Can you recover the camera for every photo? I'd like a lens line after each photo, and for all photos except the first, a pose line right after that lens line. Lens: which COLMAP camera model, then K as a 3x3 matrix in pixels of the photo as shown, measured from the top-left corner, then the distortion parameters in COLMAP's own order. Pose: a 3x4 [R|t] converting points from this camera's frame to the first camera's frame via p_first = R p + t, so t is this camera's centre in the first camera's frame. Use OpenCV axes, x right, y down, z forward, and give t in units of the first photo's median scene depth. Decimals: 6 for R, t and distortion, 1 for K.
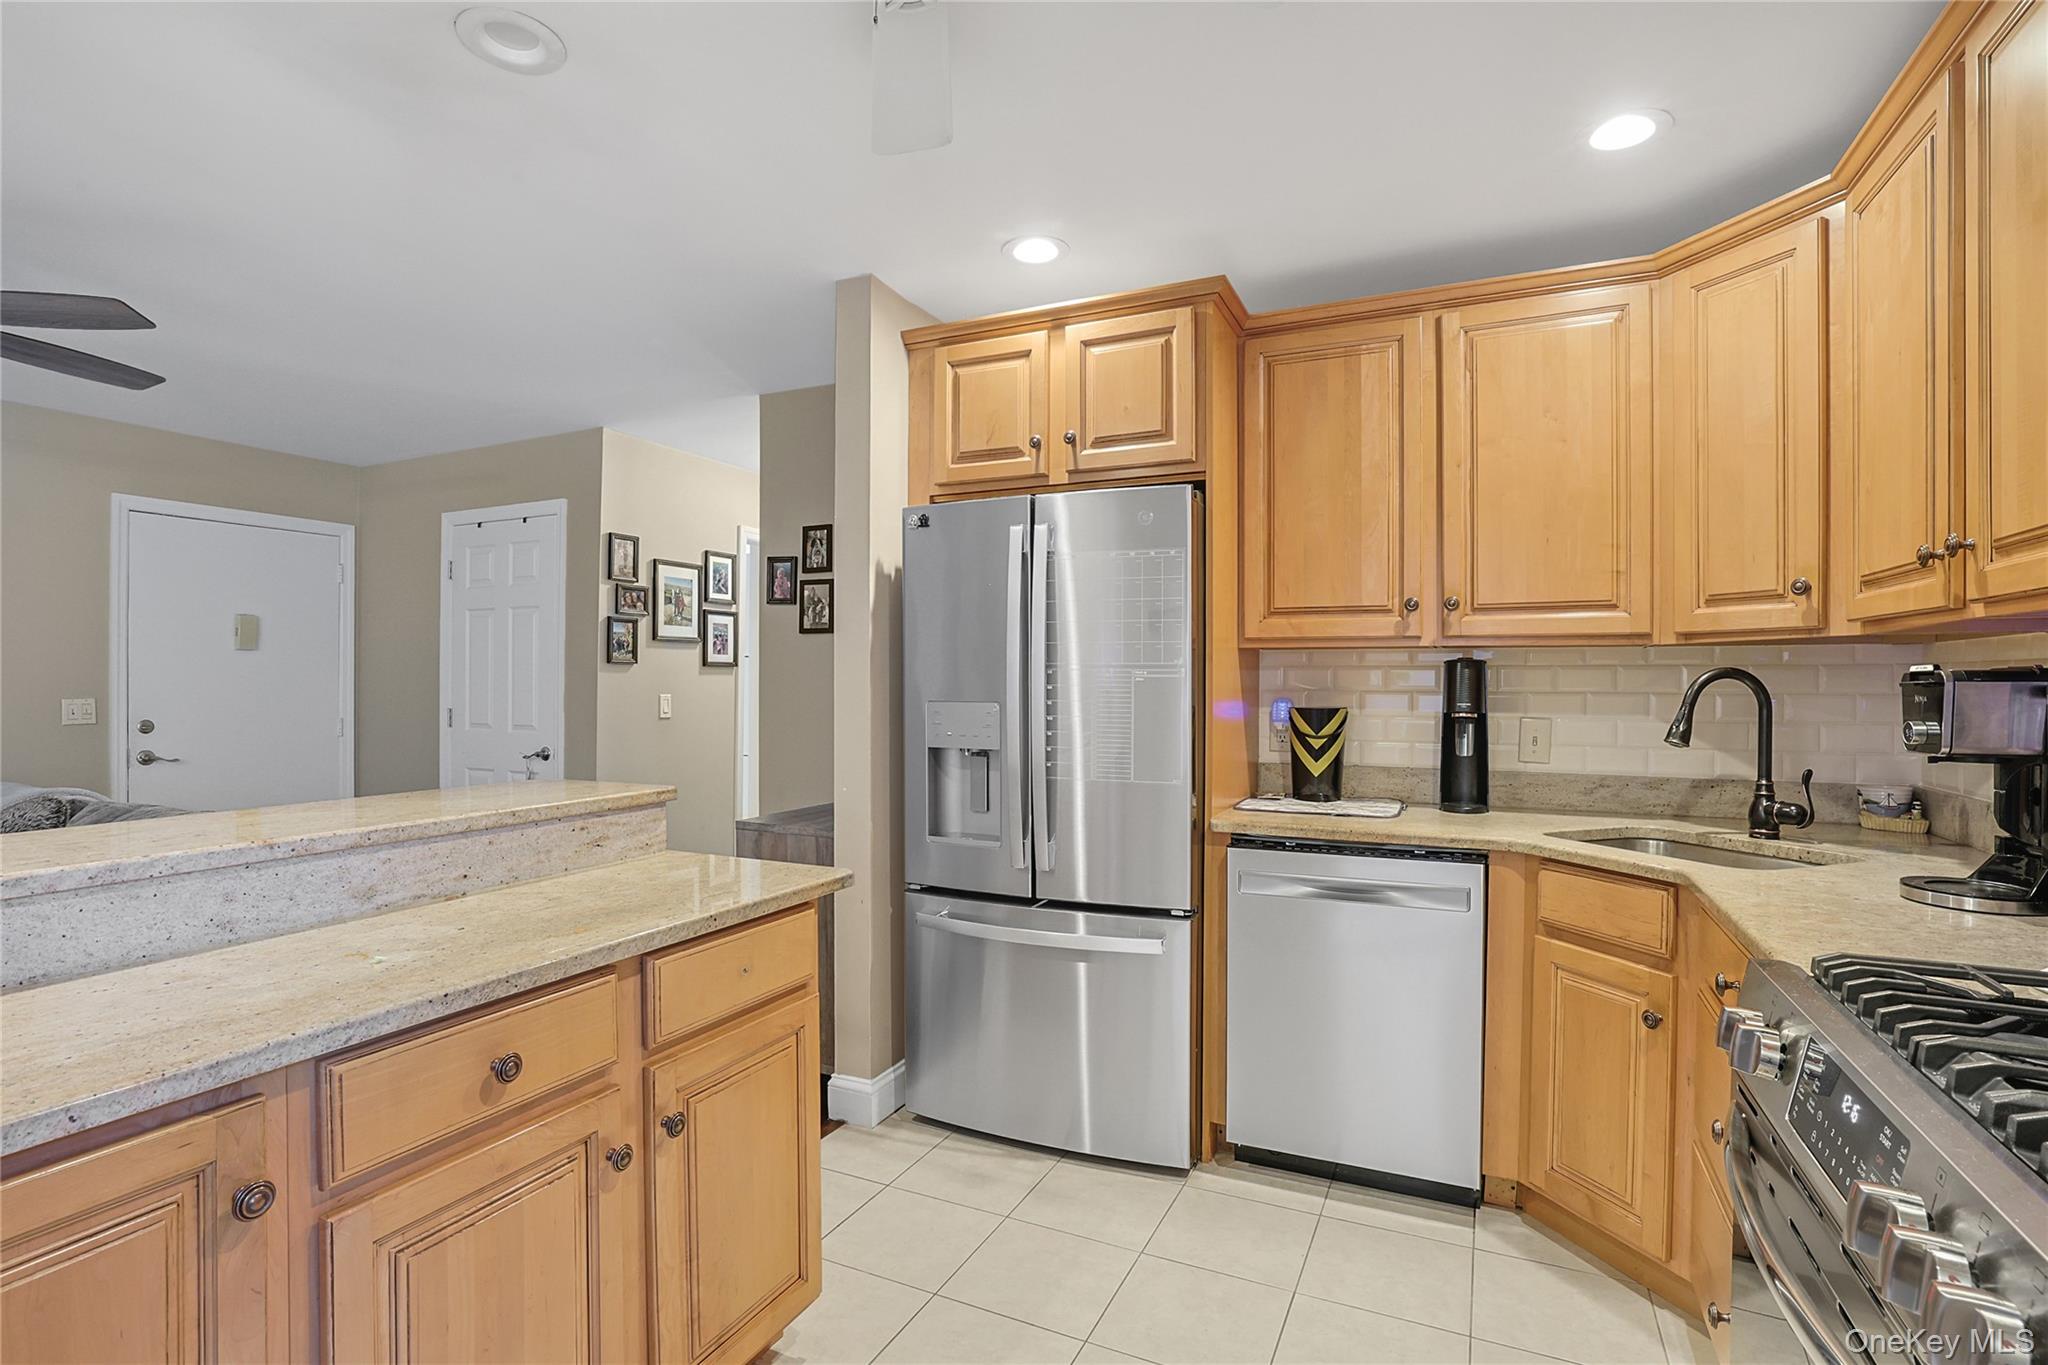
lens RADIAL K [[986.8, 0, 1012.9], [0, 986.8, 683.7], [0, 0, 1]] dist [-0.037910, 0.013085]
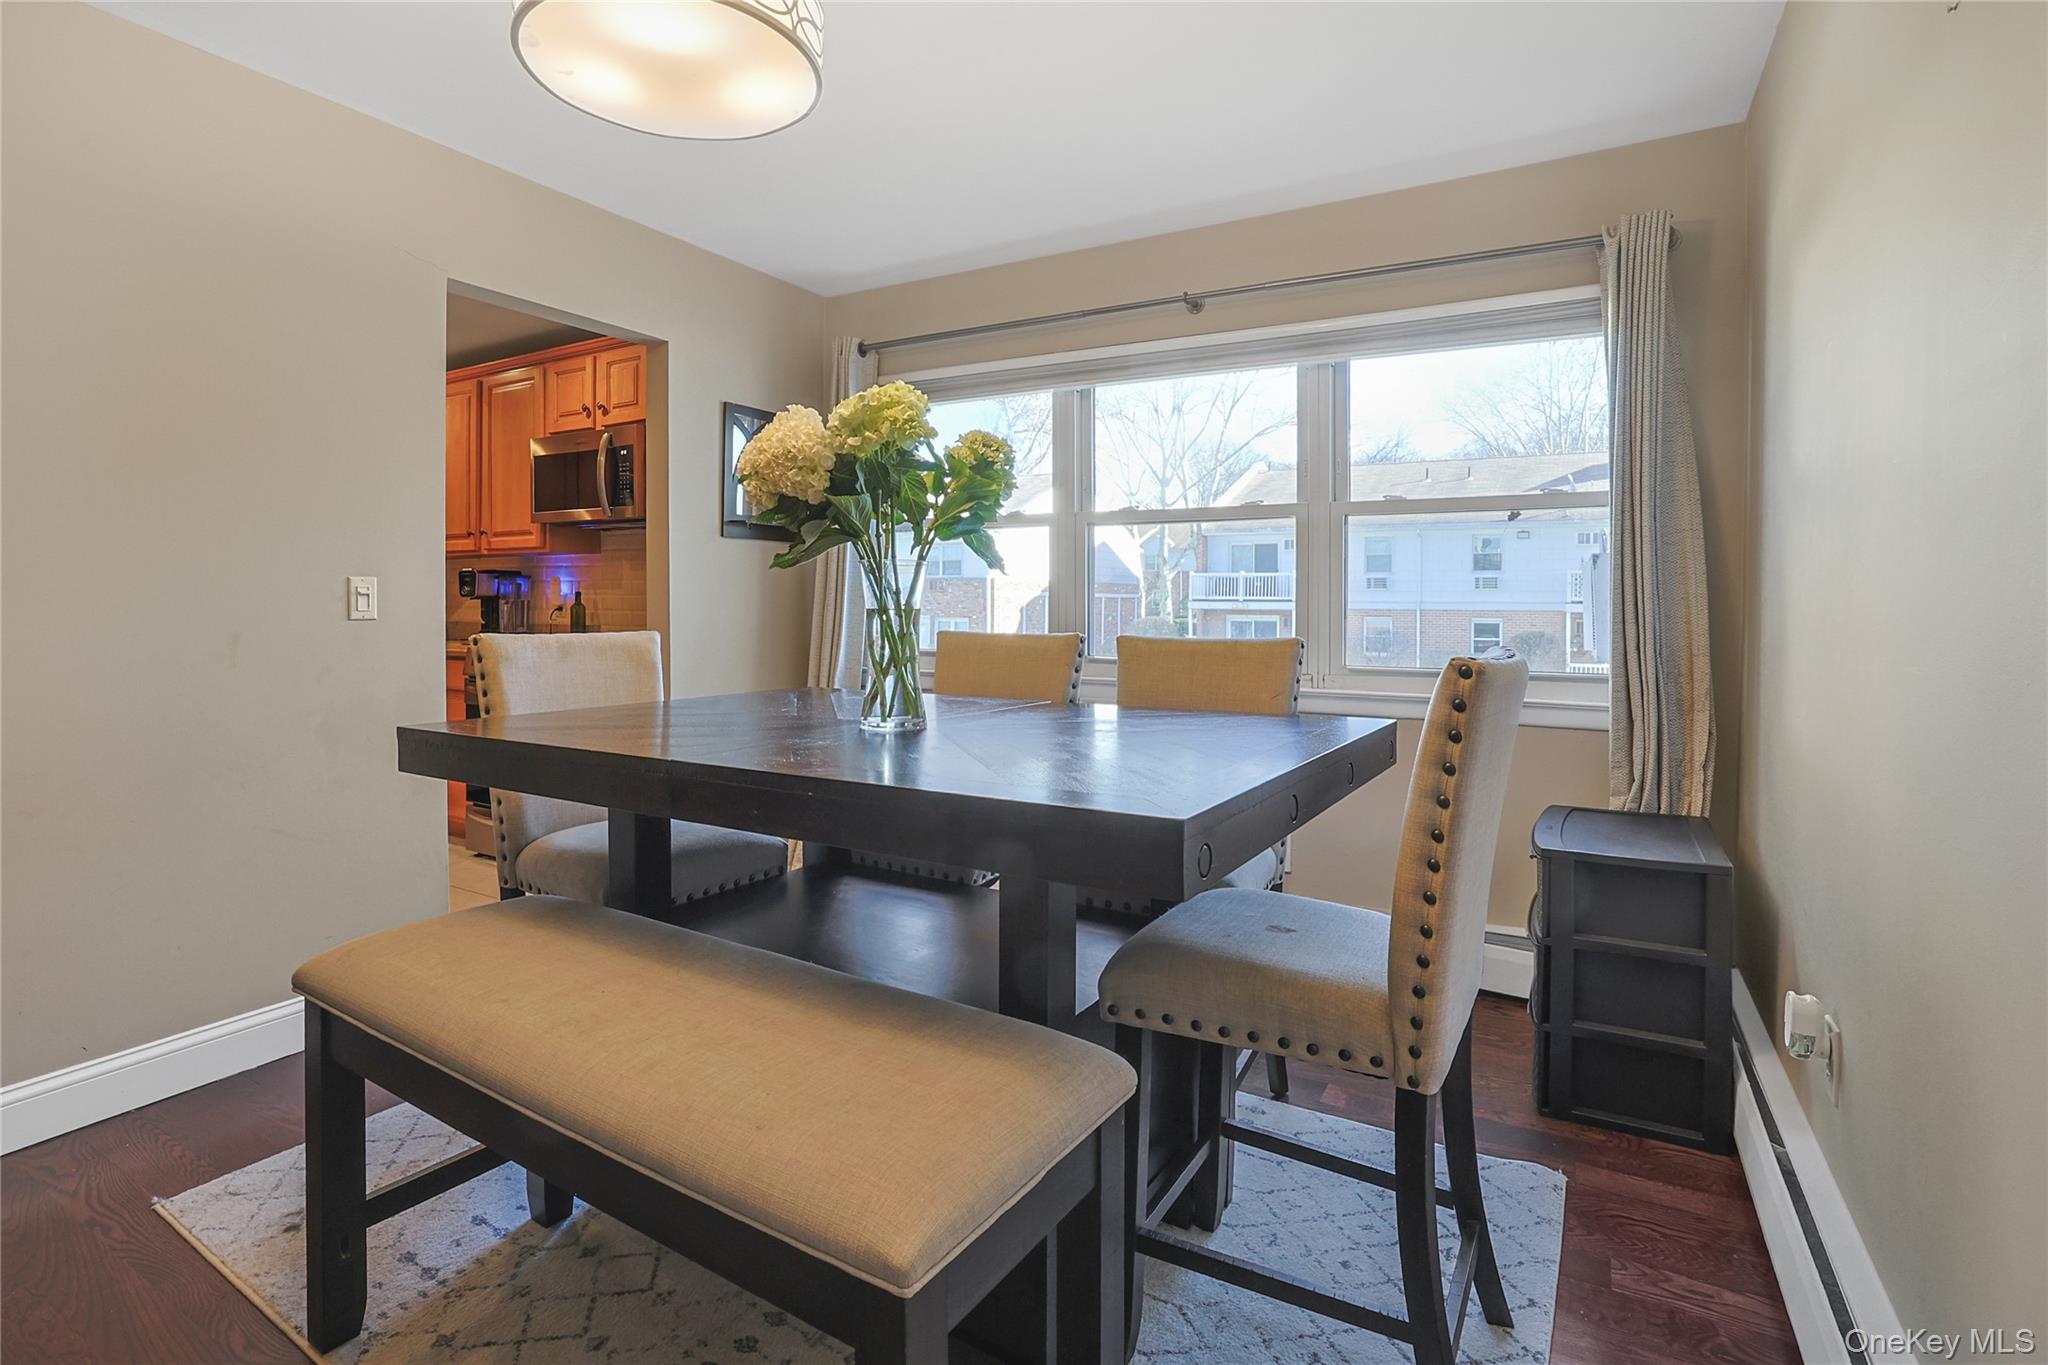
lens RADIAL K [[949.0, 0, 1029.8], [0, 949.0, 614.6], [0, 0, 1]] dist [-0.035779, 0.002209]
pose [[0.059500, -0.018714, 0.998053, -1.224855], [-0.002511, 0.999818, 0.018896, 0.042684], [-0.998225, -0.003630, 0.059442, -0.616066]]
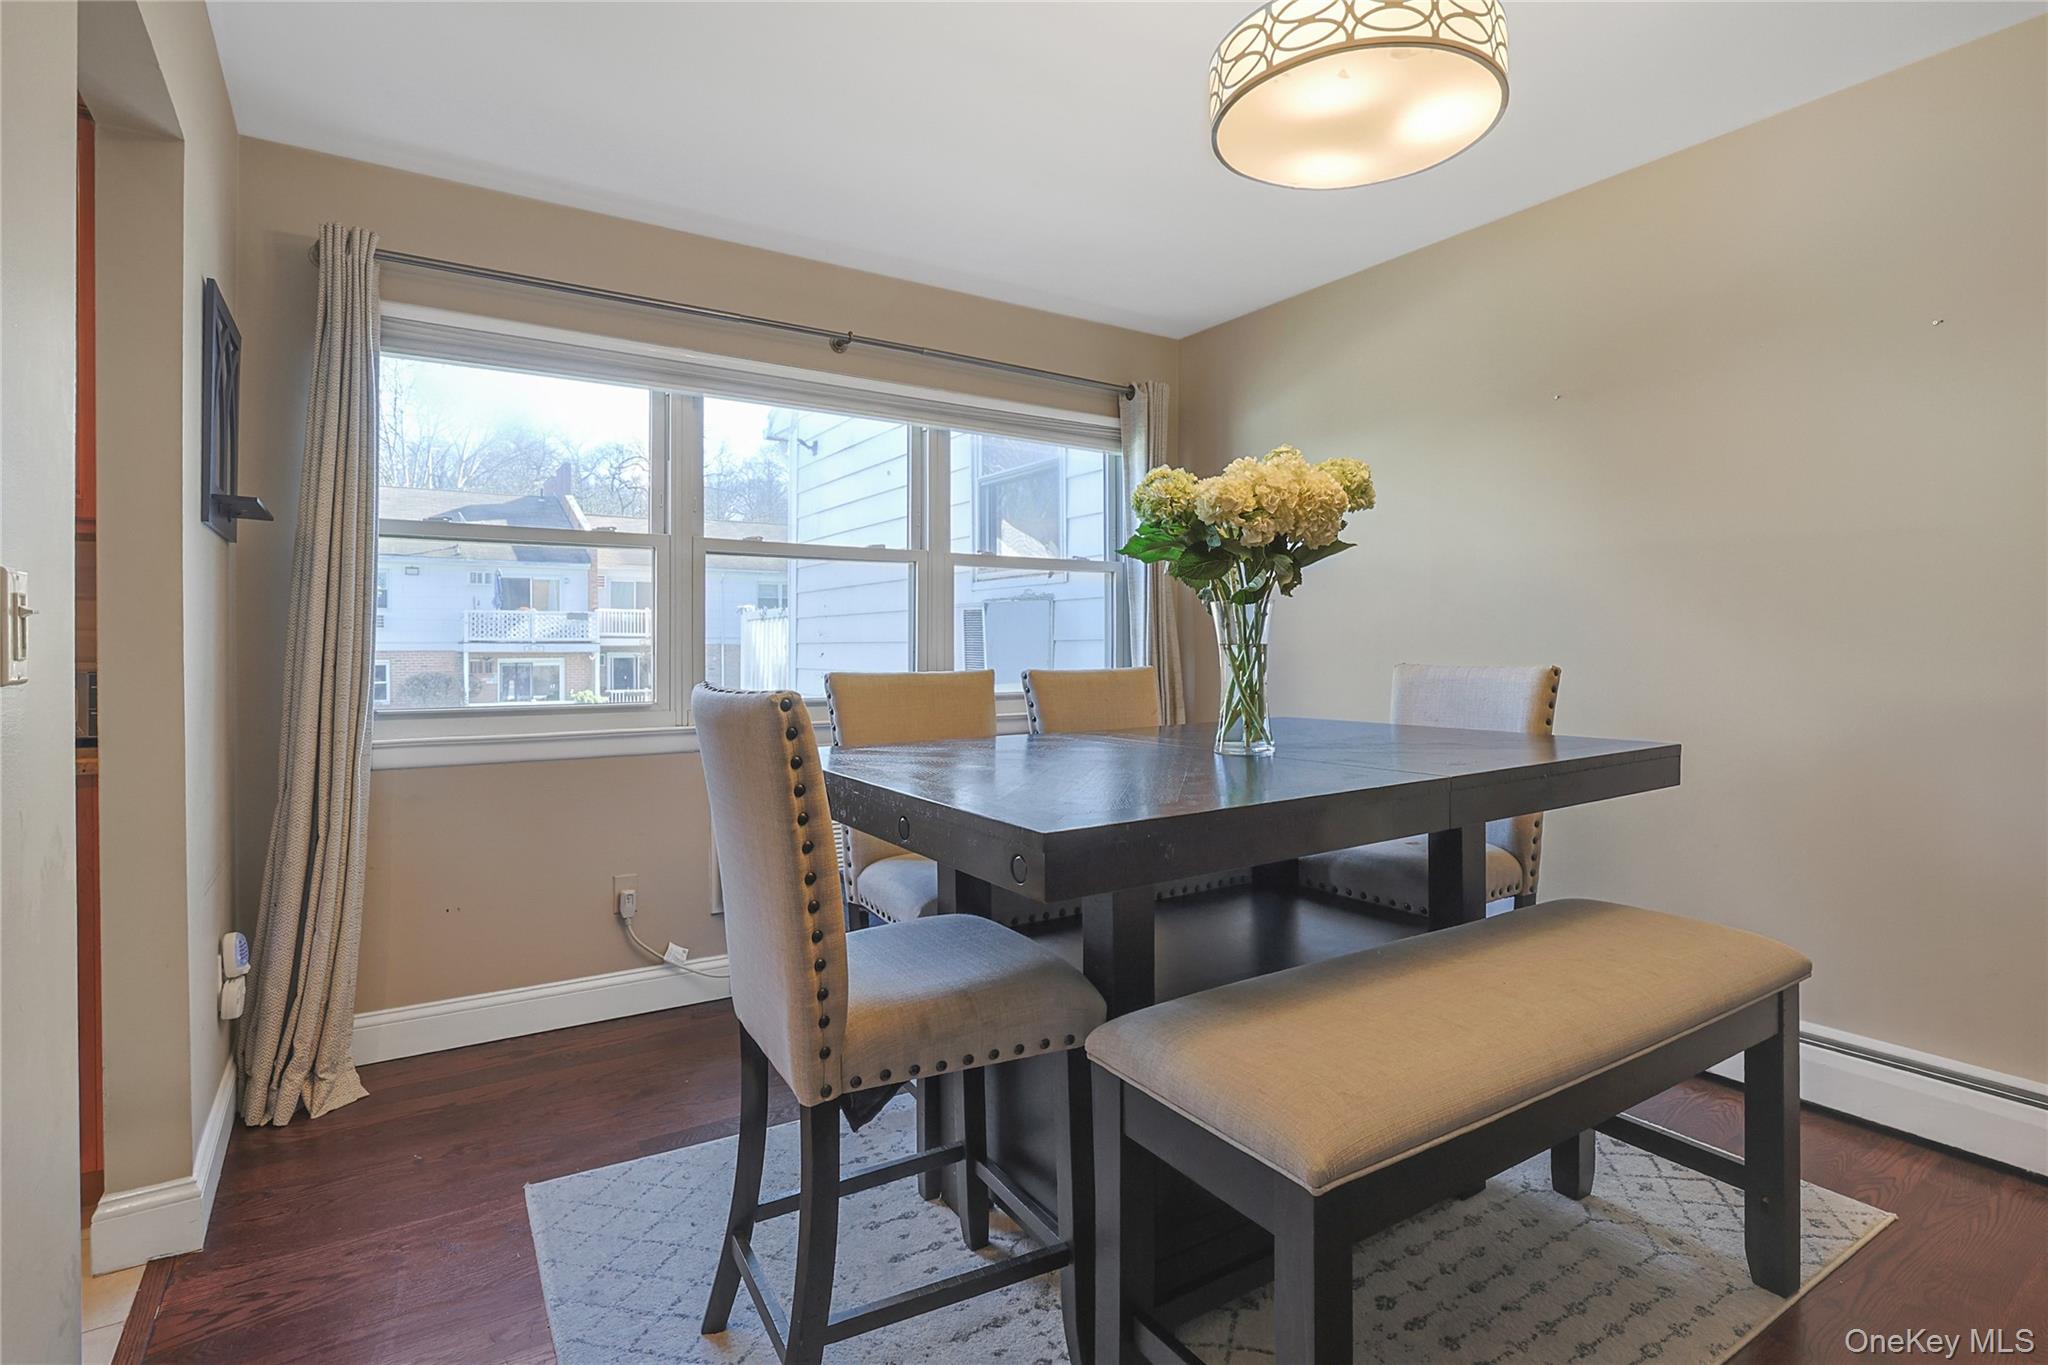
lens RADIAL K [[1009.4, 0, 971.0], [0, 1009.4, 636.1], [0, 0, 1]] dist [-0.006208, -0.000449]
pose [[-0.858902, -0.000117, 0.512139, -0.776956], [-0.000882, 0.999999, -0.001252, 0.045098], [-0.512138, -0.001527, -0.858902, 0.327262]]
